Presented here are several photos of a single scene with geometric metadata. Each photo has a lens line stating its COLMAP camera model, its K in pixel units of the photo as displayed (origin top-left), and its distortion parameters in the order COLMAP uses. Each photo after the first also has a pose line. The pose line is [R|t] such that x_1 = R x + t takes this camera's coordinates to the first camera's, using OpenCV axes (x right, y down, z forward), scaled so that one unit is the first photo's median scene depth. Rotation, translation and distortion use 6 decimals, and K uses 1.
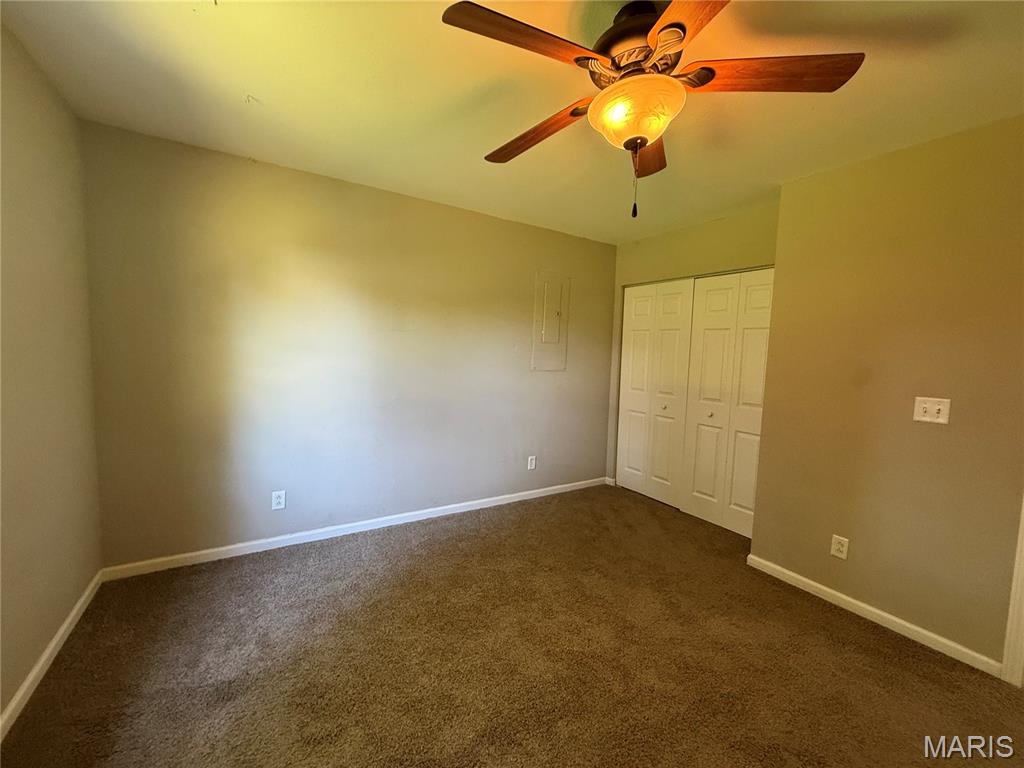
lens RADIAL K [[409.4, 0, 504.2], [0, 409.4, 386.8], [0, 0, 1]] dist [0.001042, -0.000090]
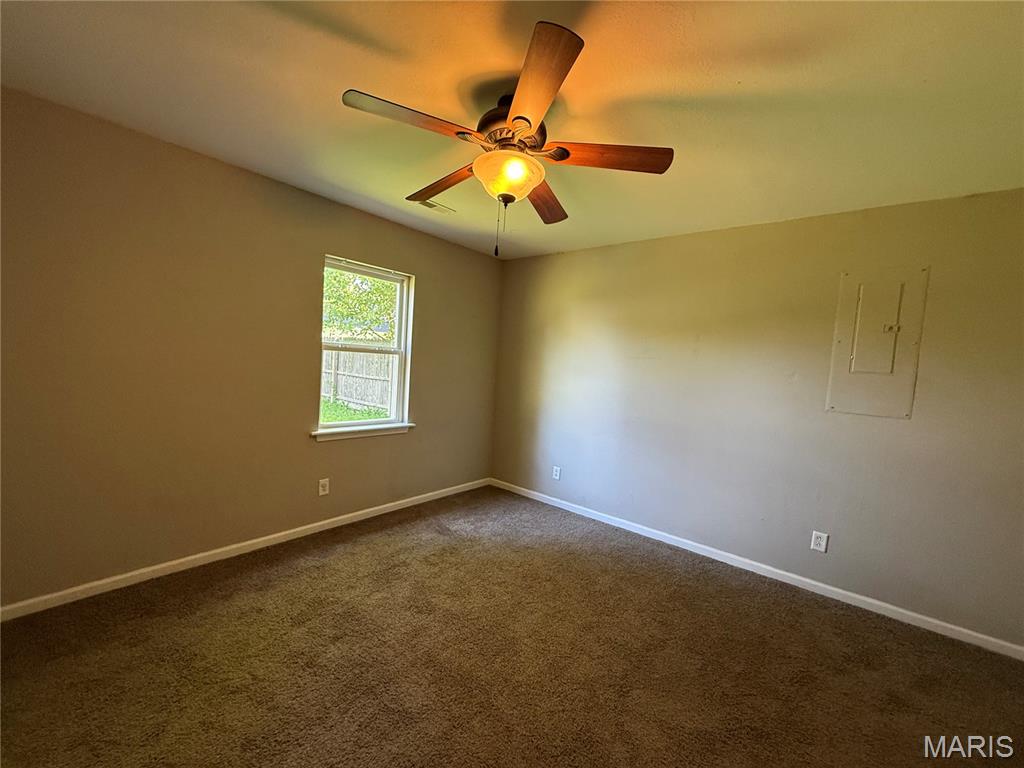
lens RADIAL K [[409.4, 0, 506.9], [0, 409.4, 383.9], [0, 0, 1]] dist [0.001042, -0.000090]
pose [[0.311806, 0.037492, -0.949406, 0.762245], [-0.139231, 0.990238, -0.006622, -0.004473], [0.939889, 0.134251, 0.313982, 0.324599]]
